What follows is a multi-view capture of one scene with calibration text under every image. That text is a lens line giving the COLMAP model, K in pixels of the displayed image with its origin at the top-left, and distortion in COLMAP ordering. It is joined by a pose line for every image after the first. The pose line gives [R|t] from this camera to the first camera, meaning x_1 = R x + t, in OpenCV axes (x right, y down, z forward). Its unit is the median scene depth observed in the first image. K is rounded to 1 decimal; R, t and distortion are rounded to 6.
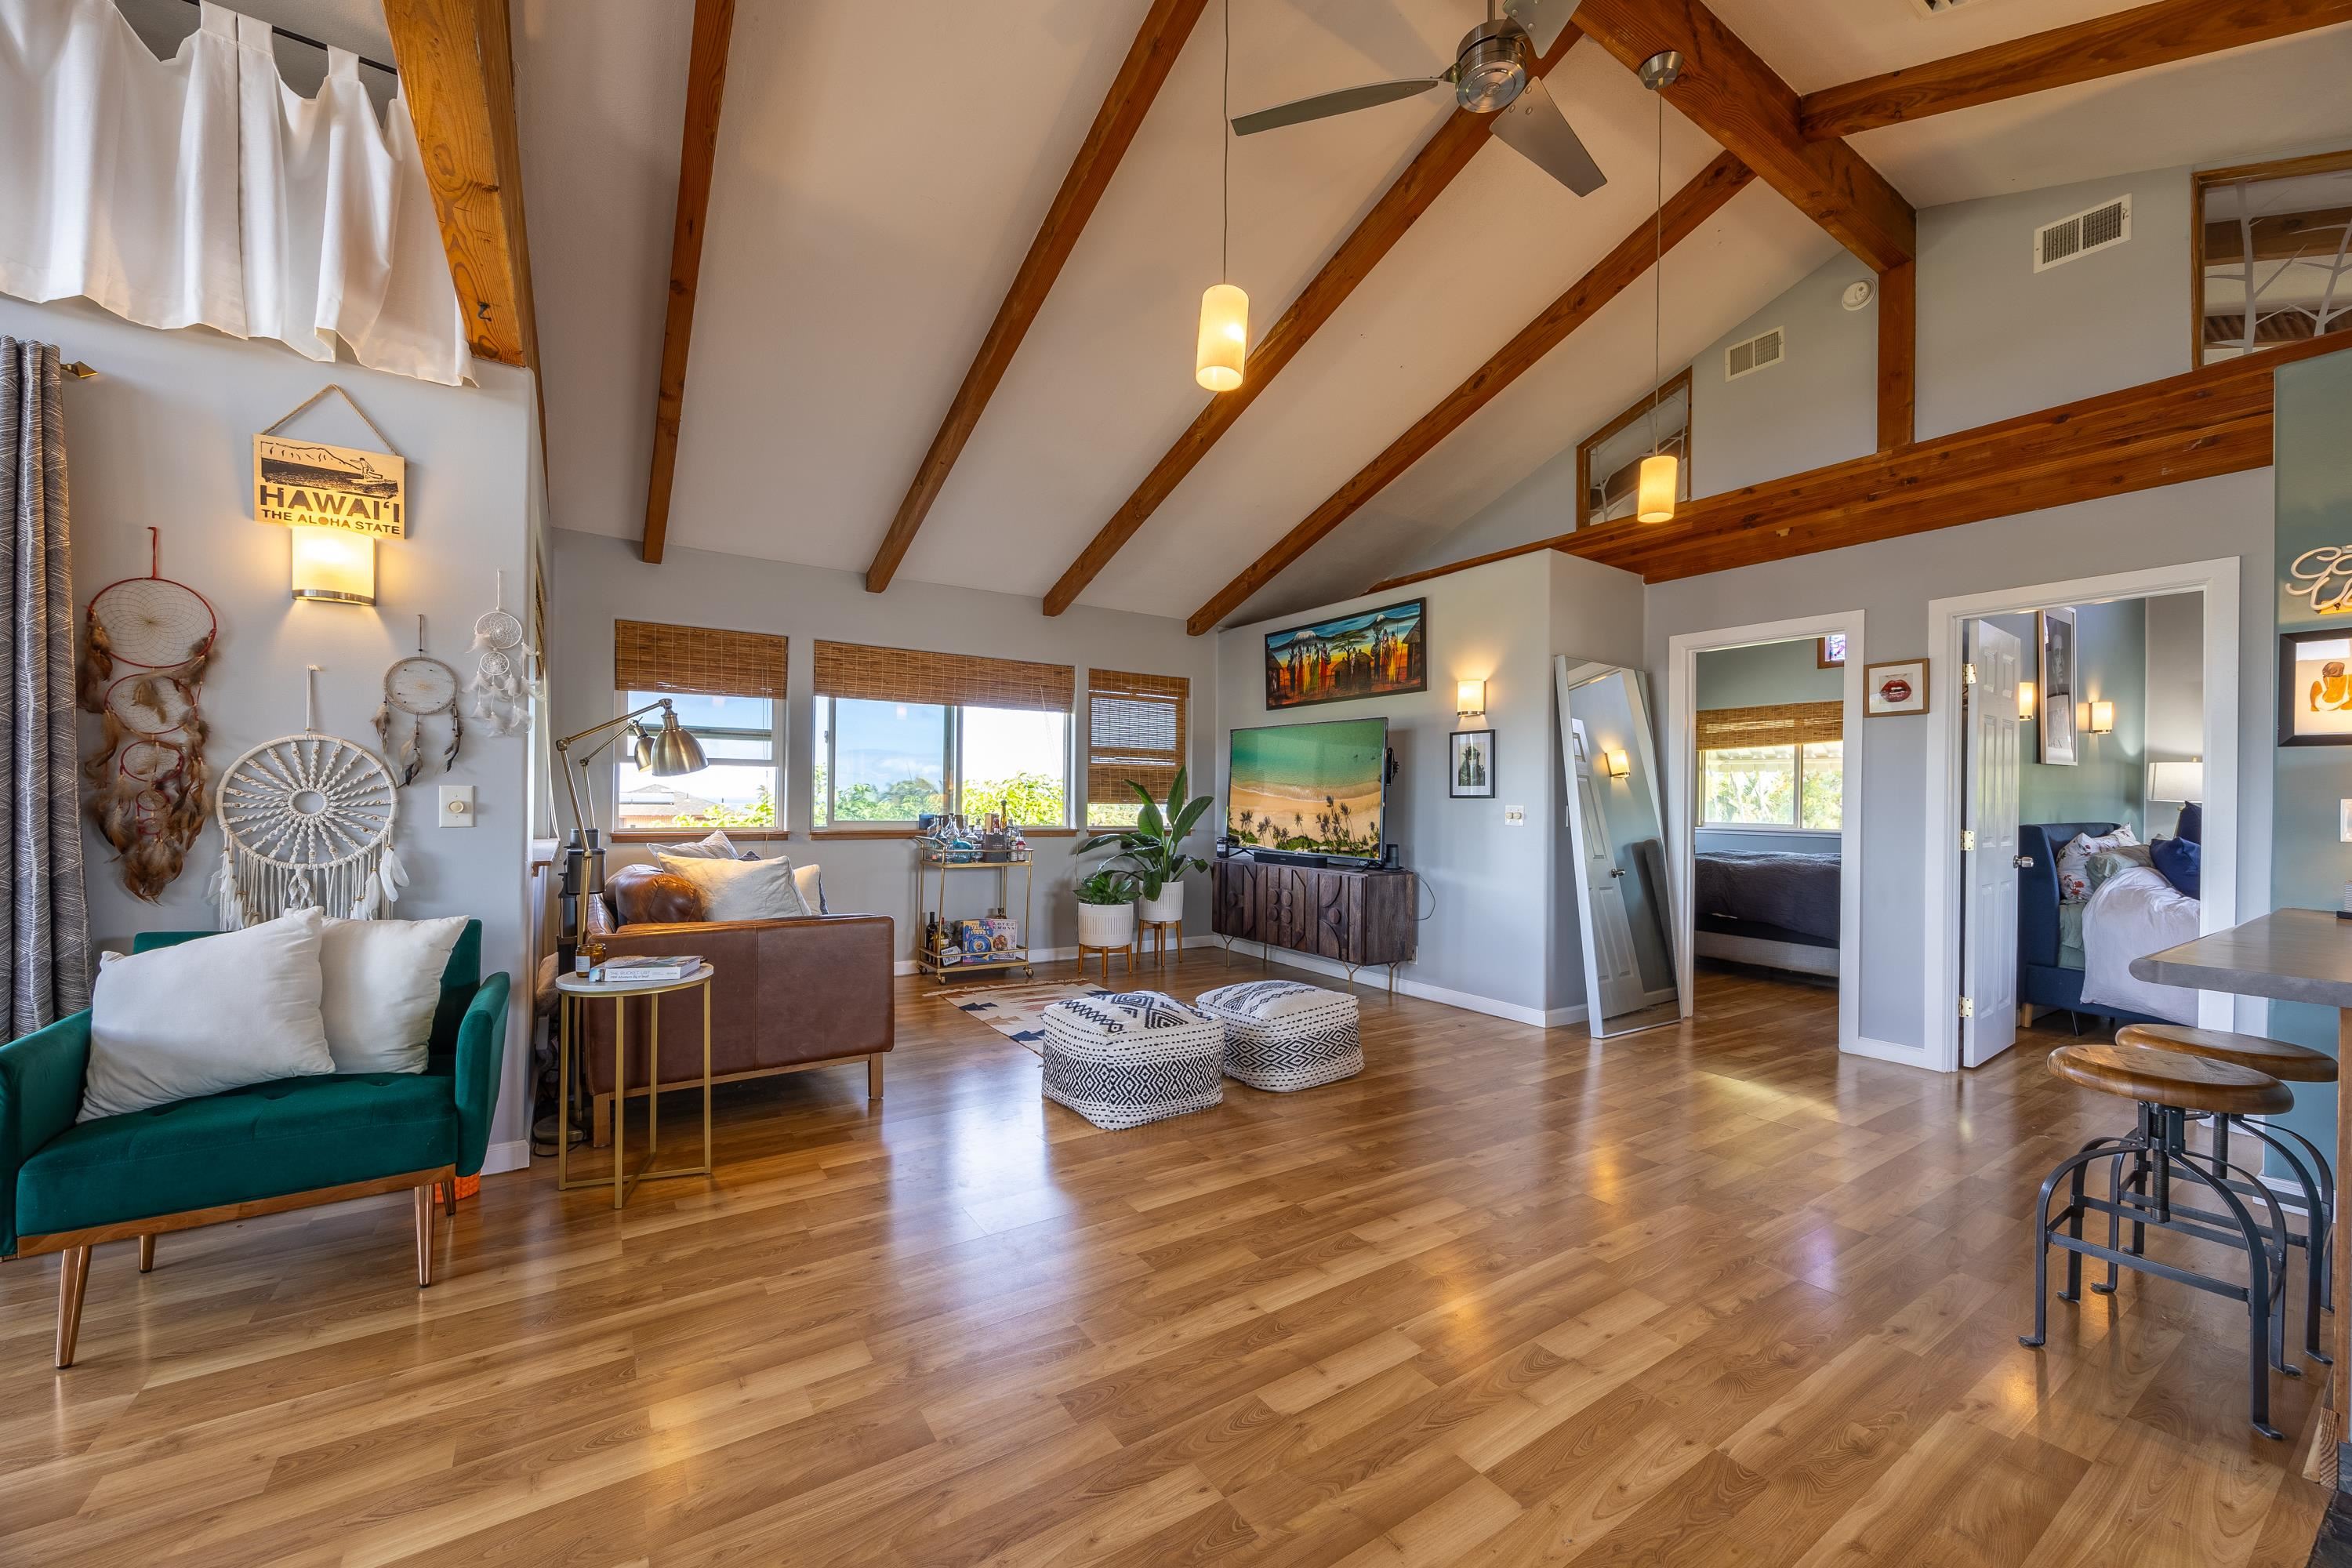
lens RADIAL K [[902.5, 0, 1178.2], [0, 902.5, 798.5], [0, 0, 1]] dist [-0.000794, -0.000035]
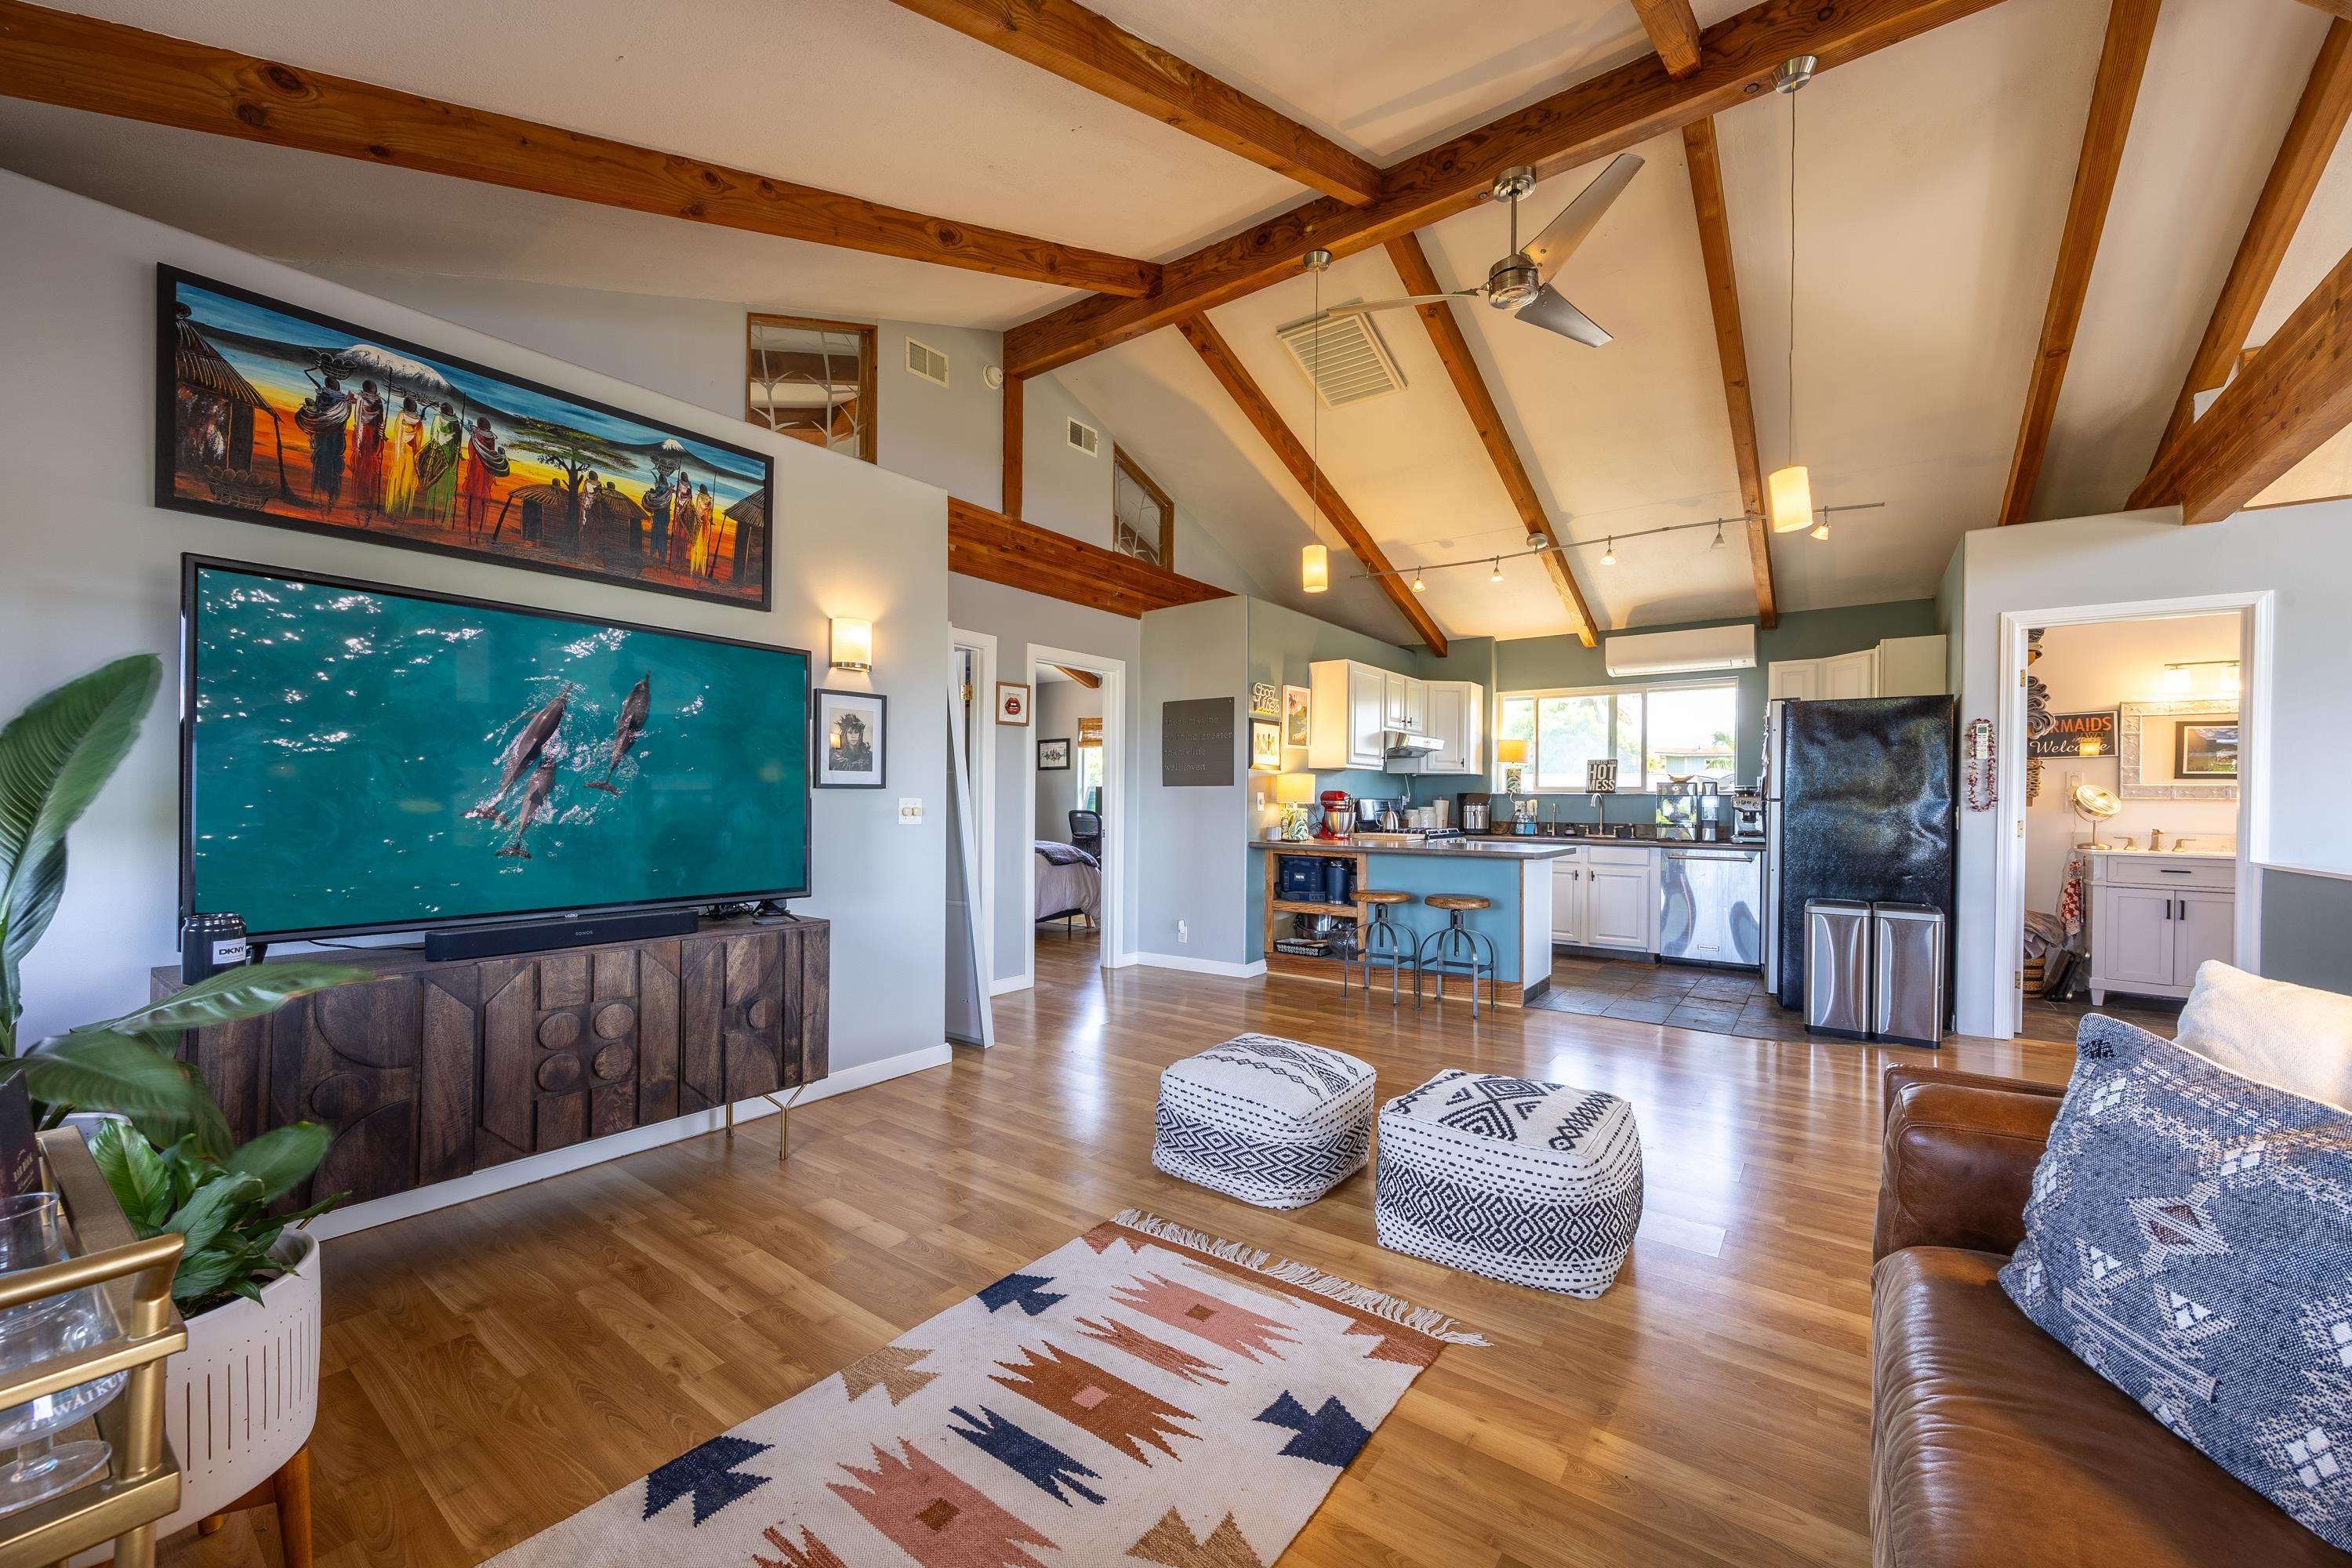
lens RADIAL K [[902.5, 0, 1178.2], [0, 902.5, 798.5], [0, 0, 1]] dist [-0.000794, -0.000035]
pose [[-0.335502, -0.013534, 0.941942, -0.612181], [-0.010828, 0.999886, 0.010509, -0.004183], [-0.941977, -0.006674, -0.335611, 1.466486]]
